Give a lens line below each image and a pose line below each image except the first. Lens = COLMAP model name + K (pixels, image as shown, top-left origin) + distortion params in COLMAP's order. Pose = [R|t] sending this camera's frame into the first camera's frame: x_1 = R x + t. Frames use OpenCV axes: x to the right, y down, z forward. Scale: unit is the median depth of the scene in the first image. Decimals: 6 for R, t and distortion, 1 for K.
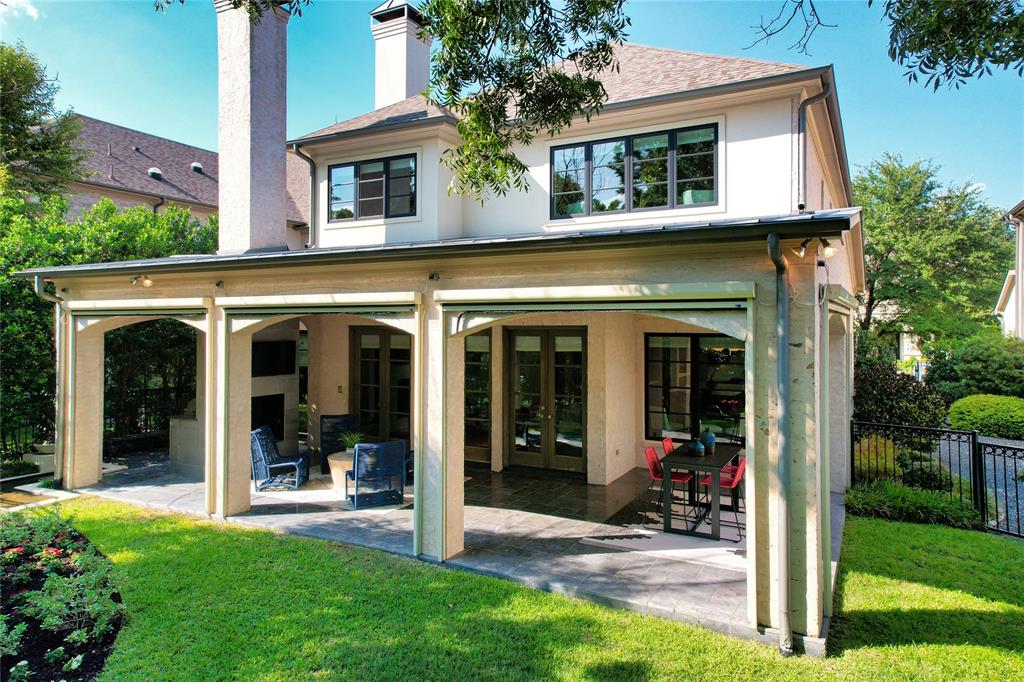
lens RADIAL K [[630.2, 0, 512.0], [0, 630.2, 341.0], [0, 0, 1]] dist [0.036446, 0.000122]
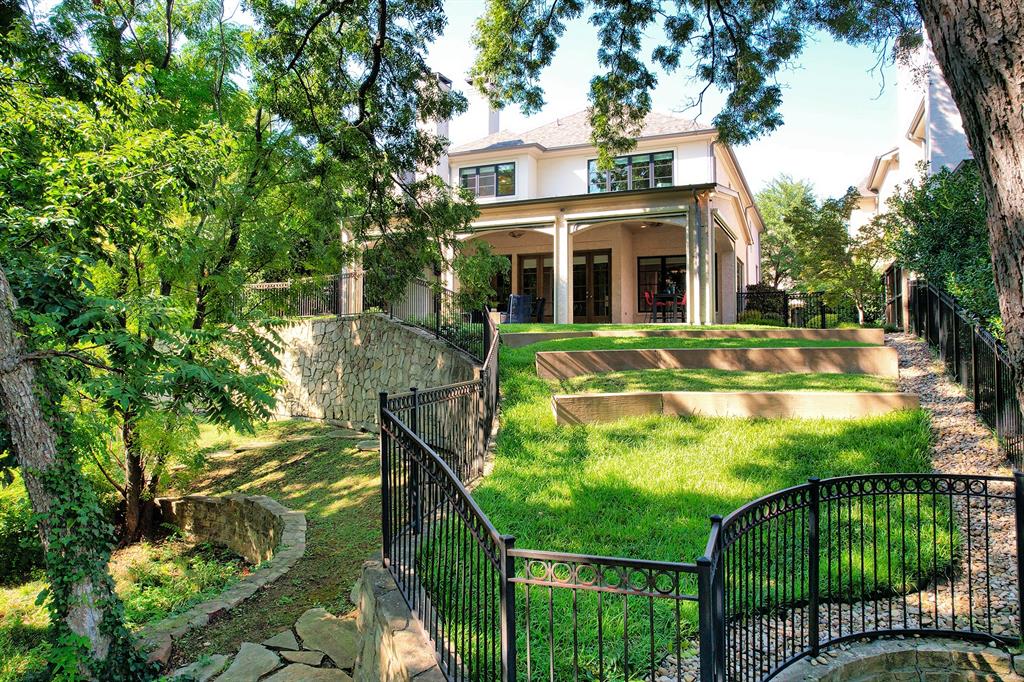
lens RADIAL K [[650.7, 0, 512.0], [0, 650.7, 341.0], [0, 0, 1]] dist [-0.000187, 0.000040]
pose [[0.996915, -0.000651, 0.078489, -0.498127], [0.003253, 0.999449, -0.033032, 0.470067], [-0.078424, 0.033185, 0.996368, -1.427384]]
